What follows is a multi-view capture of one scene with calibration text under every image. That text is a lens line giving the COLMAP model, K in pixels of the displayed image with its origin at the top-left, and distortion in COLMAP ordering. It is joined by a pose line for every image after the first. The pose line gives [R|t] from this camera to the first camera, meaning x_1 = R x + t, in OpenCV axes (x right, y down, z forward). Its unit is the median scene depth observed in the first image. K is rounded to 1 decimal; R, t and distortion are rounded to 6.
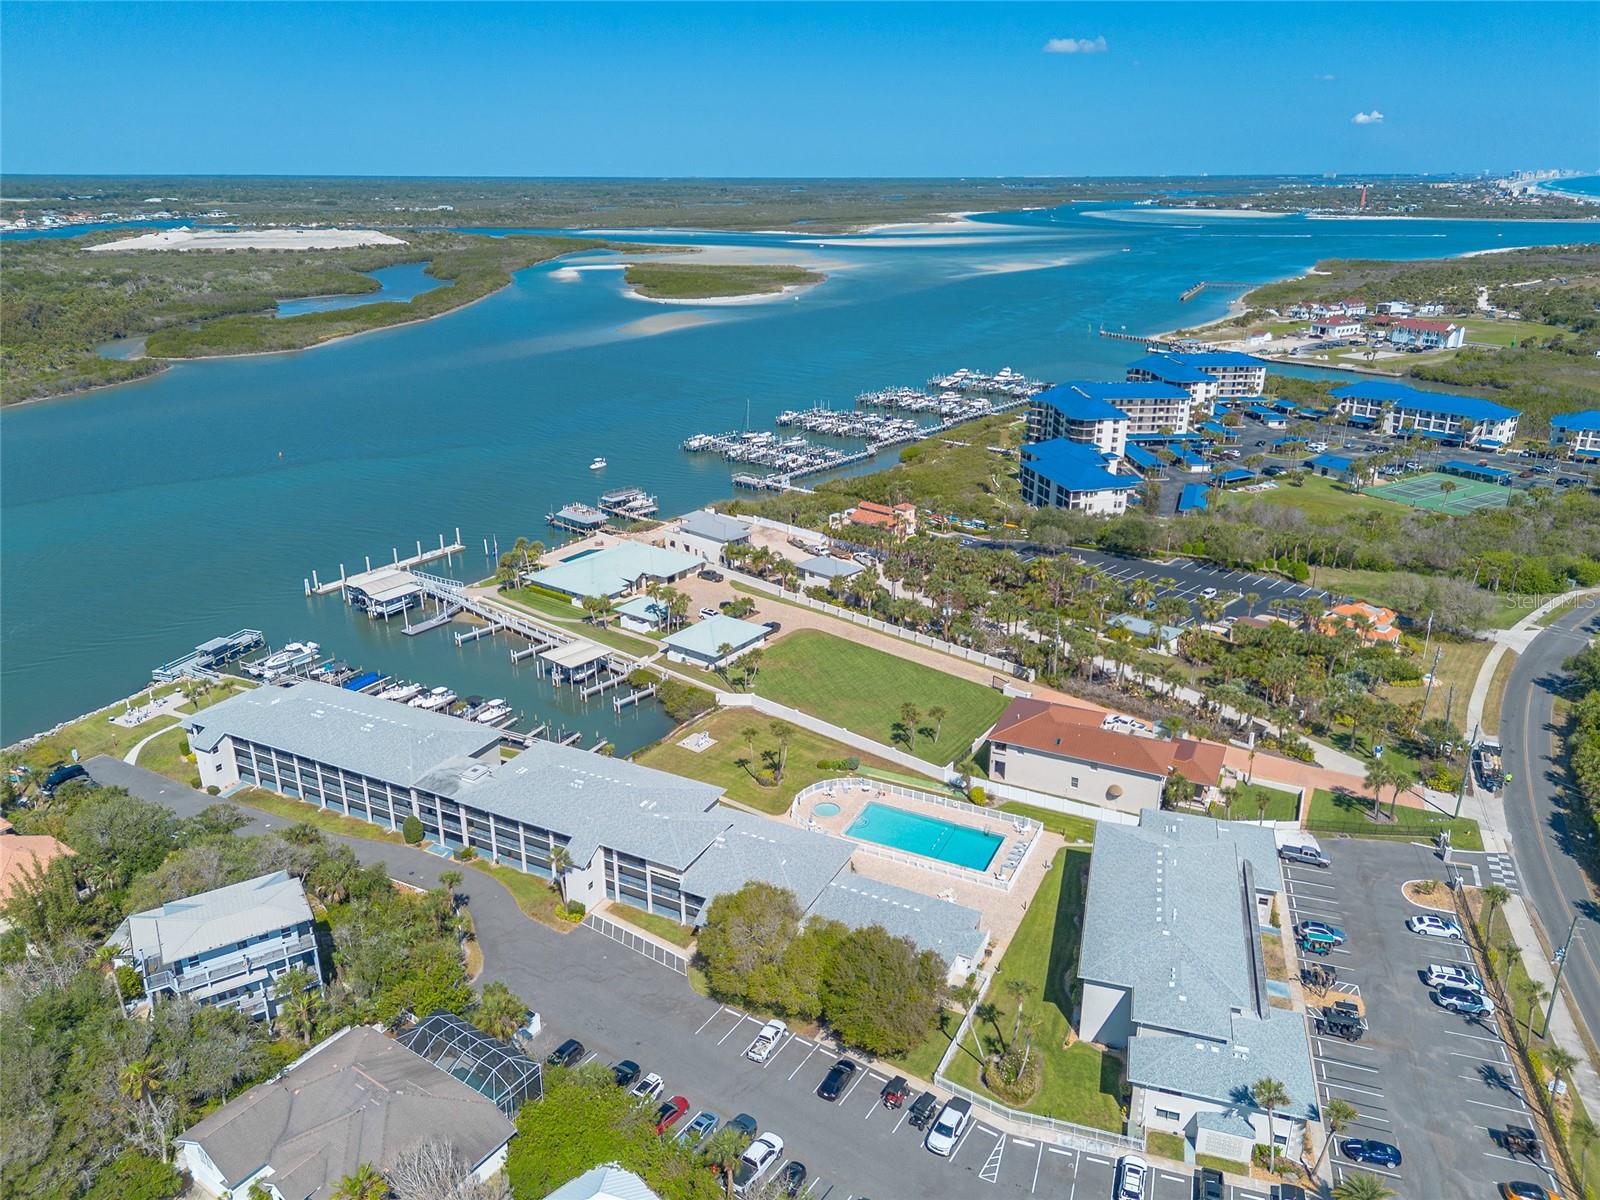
lens RADIAL K [[1127.6, 0, 798.5], [0, 1127.6, 601.4], [0, 0, 1]] dist [0.088935, -0.096925]
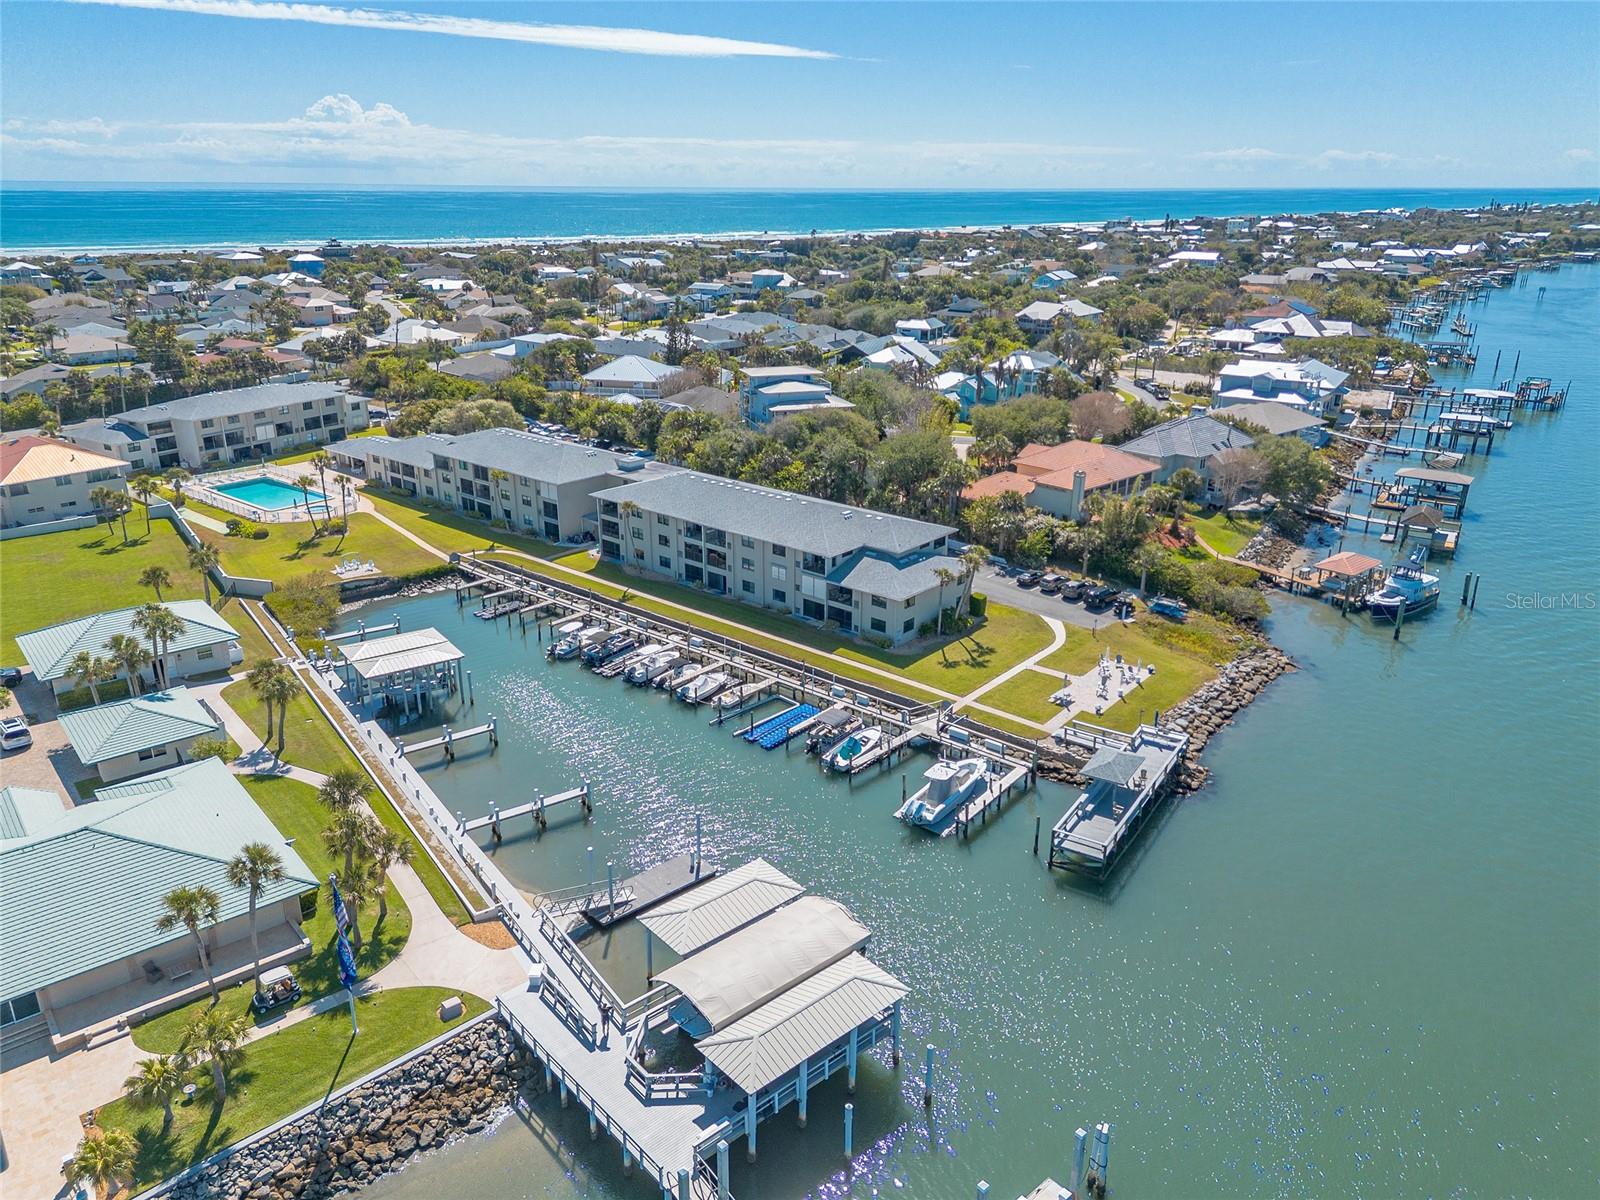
lens RADIAL K [[1127.6, 0, 798.5], [0, 1127.6, 601.4], [0, 0, 1]] dist [0.088935, -0.096925]
pose [[-0.972488, -0.086522, 0.216289, -0.435666], [0.074570, 0.763990, 0.640904, -0.267517], [-0.220695, 0.639401, -0.736519, 1.180646]]
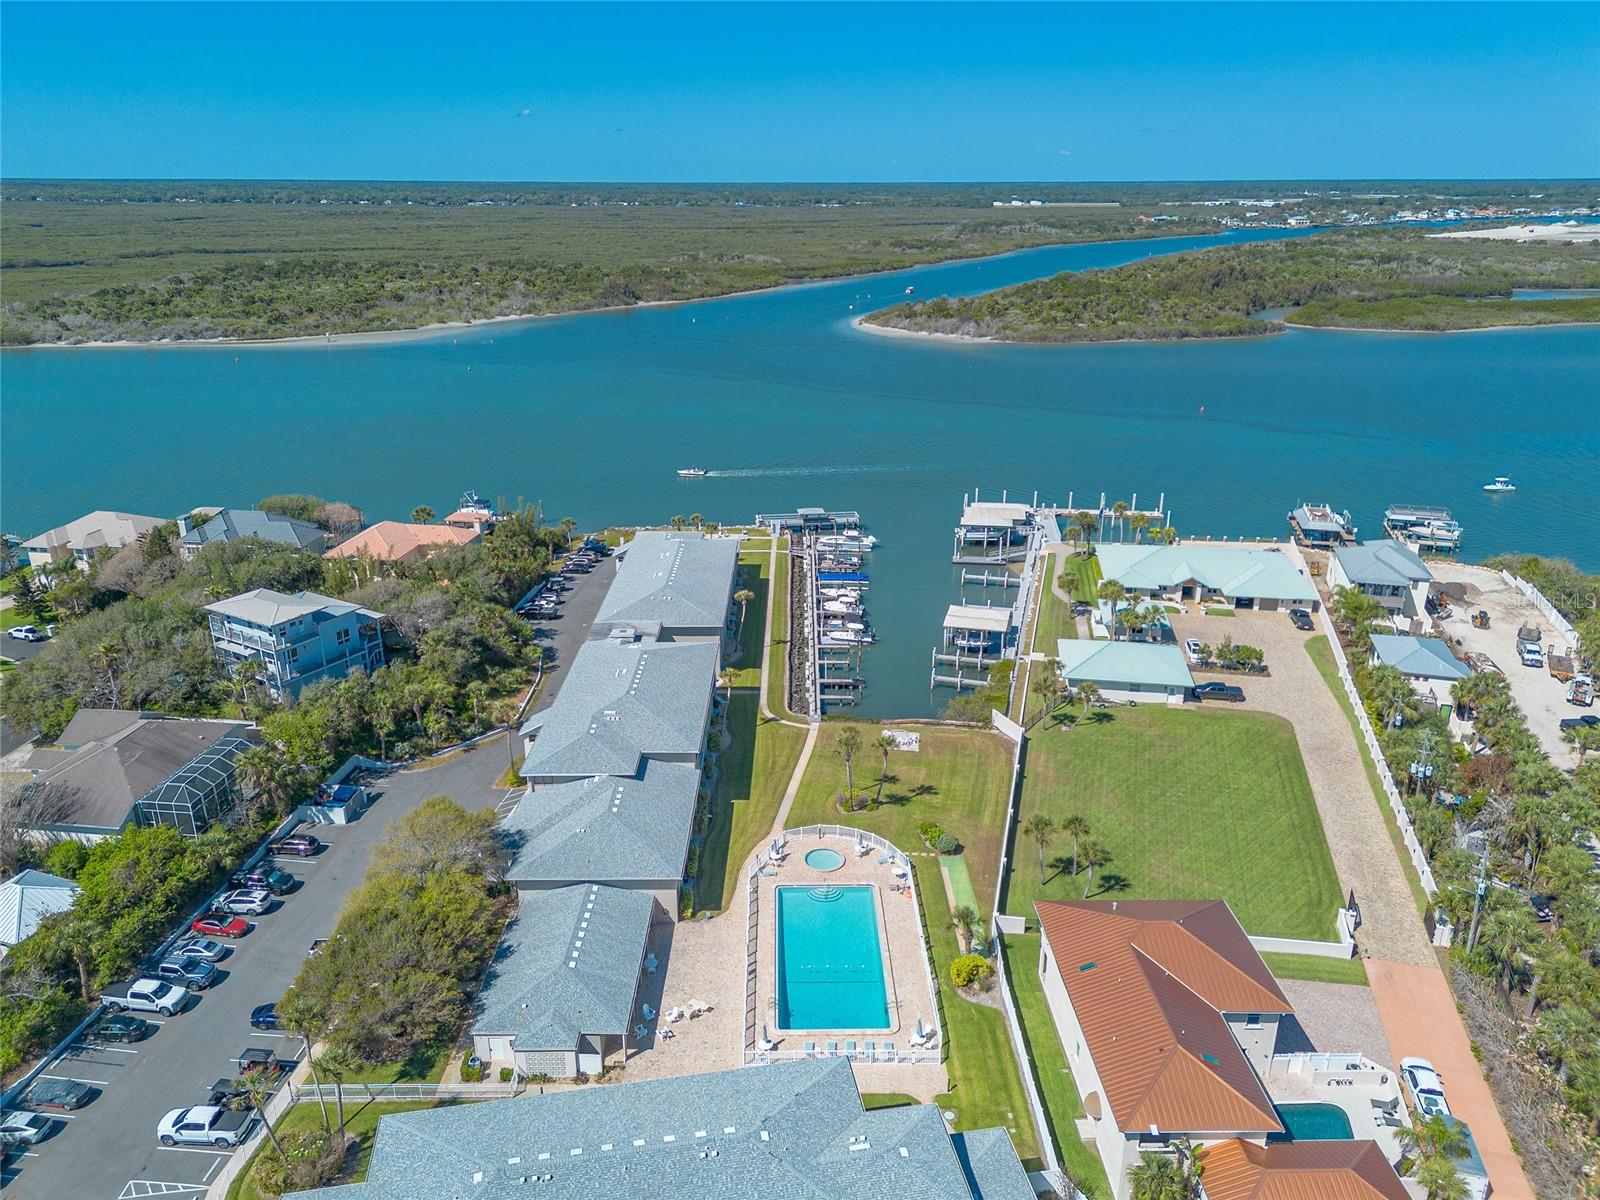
lens RADIAL K [[1127.6, 0, 798.5], [0, 1127.6, 601.4], [0, 0, 1]] dist [0.088935, -0.096925]
pose [[0.450099, 0.307702, -0.838290, 0.394127], [-0.311026, 0.933994, 0.175834, -0.063964], [0.837062, 0.181588, 0.516094, 0.395751]]
